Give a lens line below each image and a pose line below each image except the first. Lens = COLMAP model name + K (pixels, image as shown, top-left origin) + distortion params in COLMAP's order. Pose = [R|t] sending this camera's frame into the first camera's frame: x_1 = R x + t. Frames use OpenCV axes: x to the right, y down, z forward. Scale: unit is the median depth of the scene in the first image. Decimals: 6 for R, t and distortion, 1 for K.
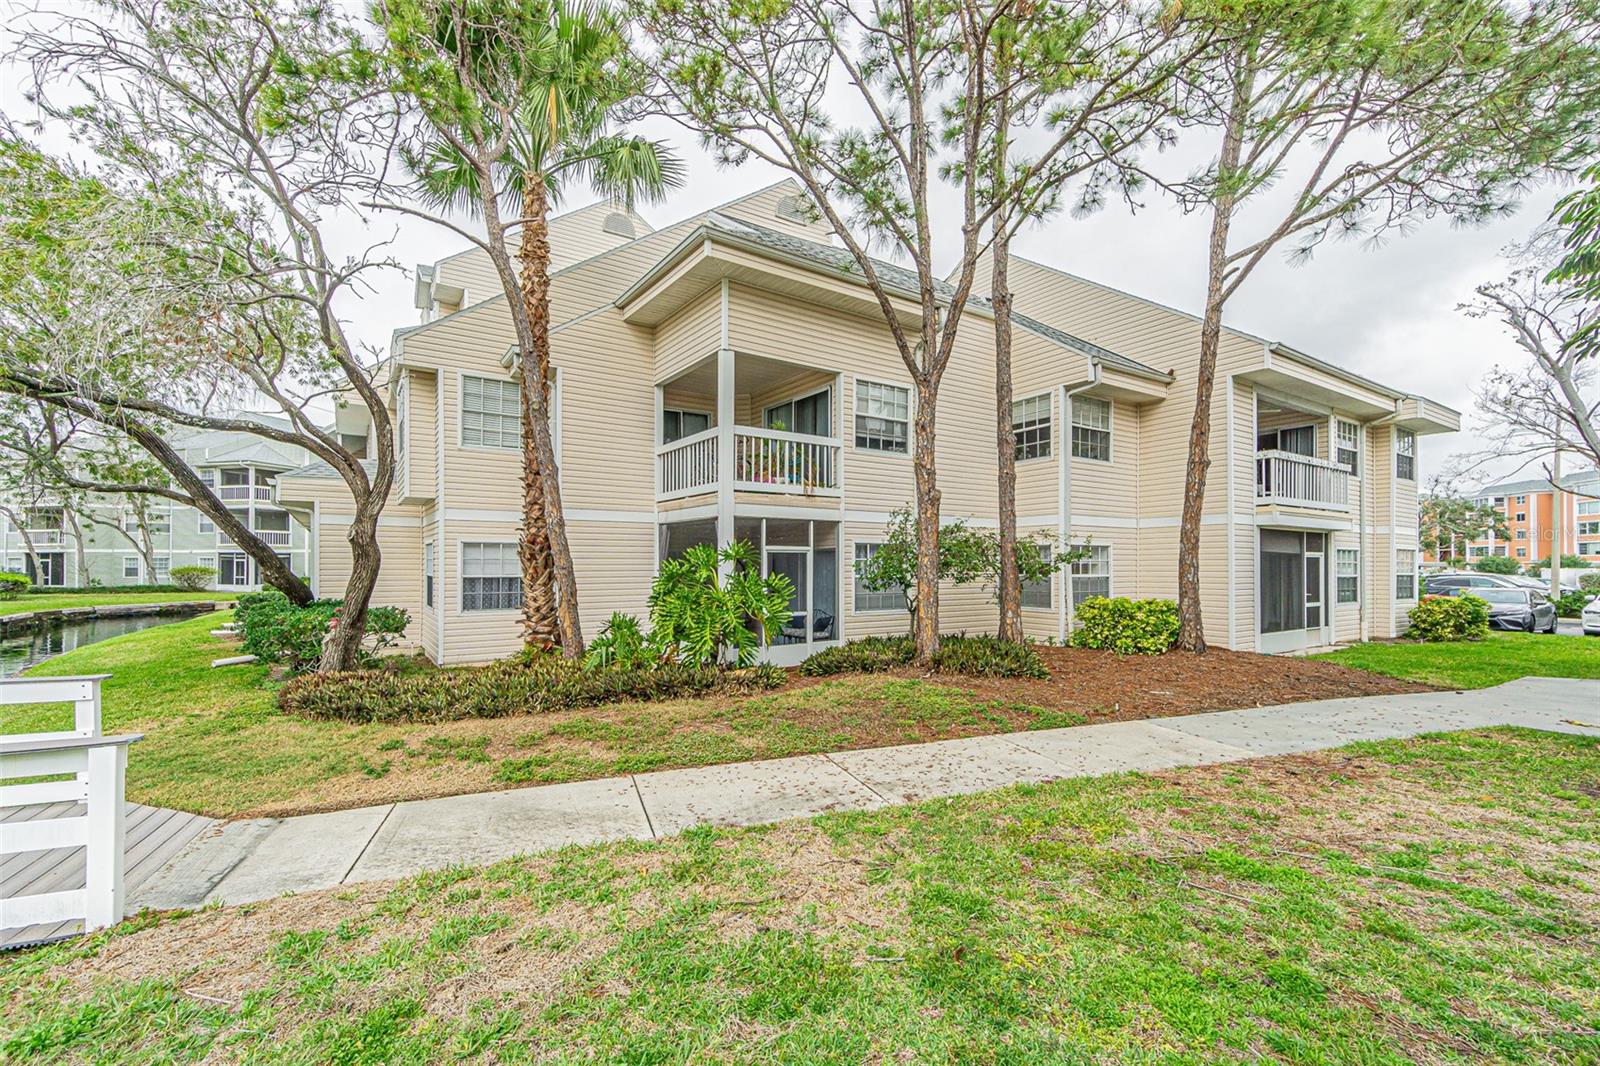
lens RADIAL K [[712.5, 0, 795.4], [0, 712.5, 546.7], [0, 0, 1]] dist [-0.001623, 0.000124]
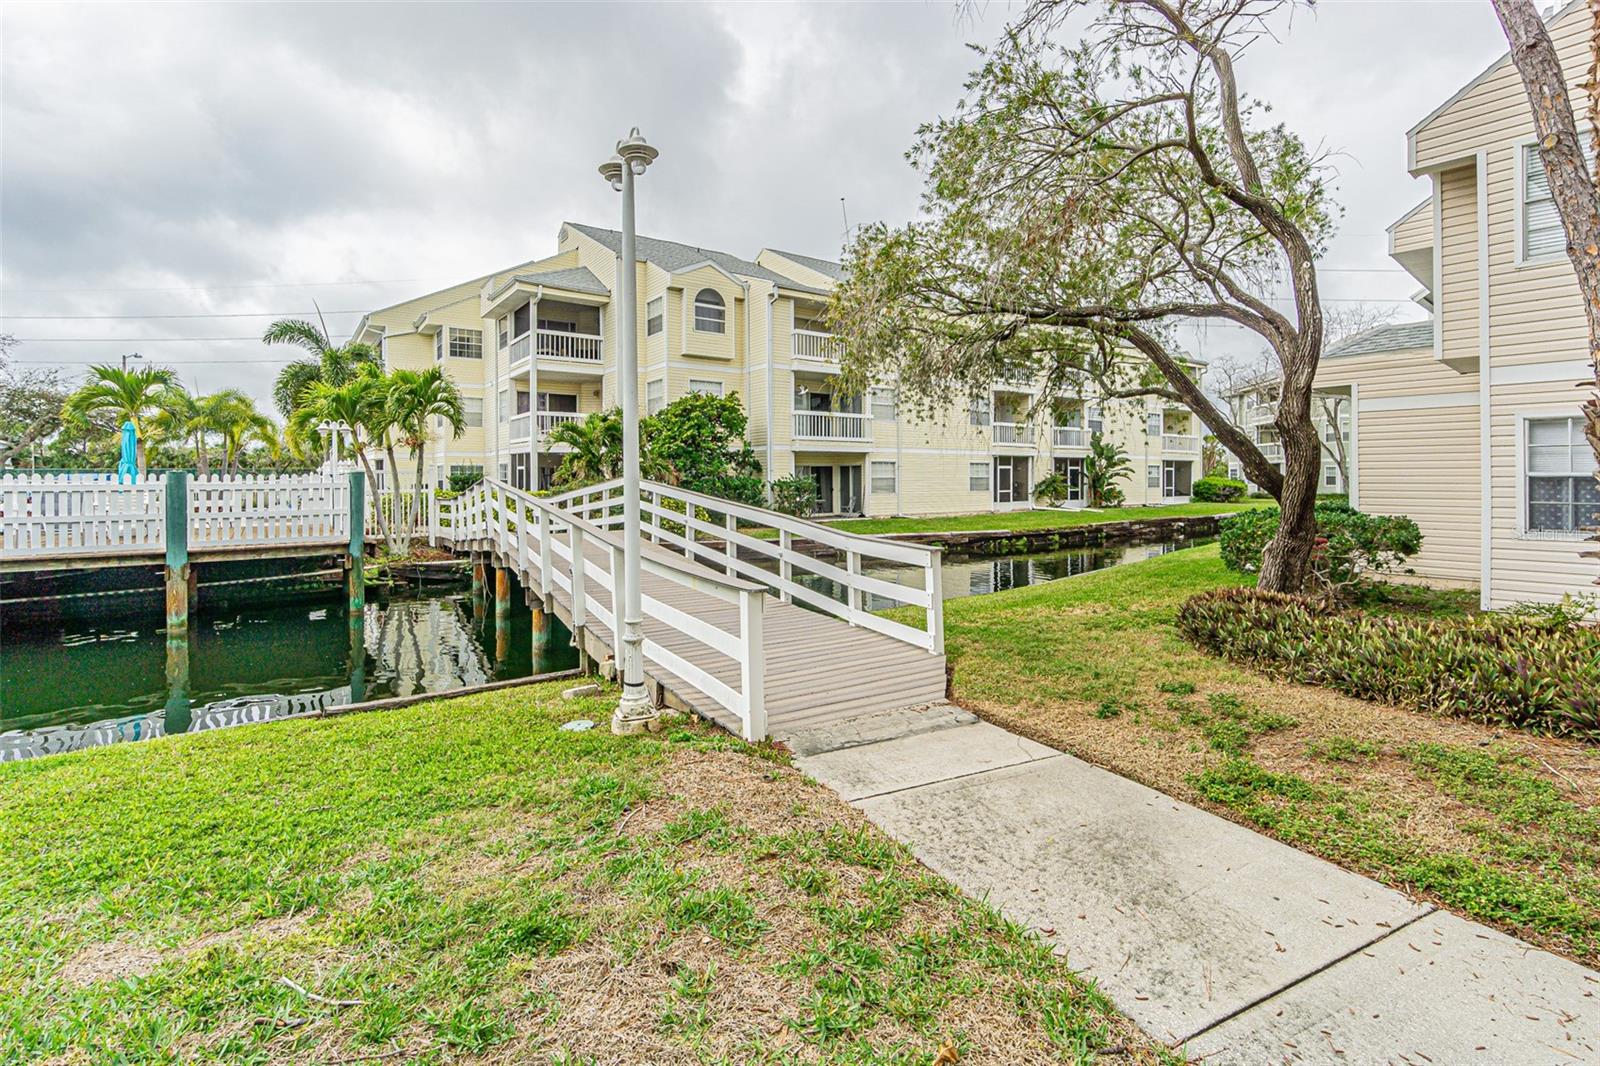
lens RADIAL K [[730.6, 0, 805.3], [0, 730.6, 476.0], [0, 0, 1]] dist [-0.000422, -0.000311]
pose [[0.106244, -0.003865, -0.994333, 0.165634], [0.024900, 0.999689, -0.001225, 0.051260], [0.994028, -0.024629, 0.106307, 0.572510]]
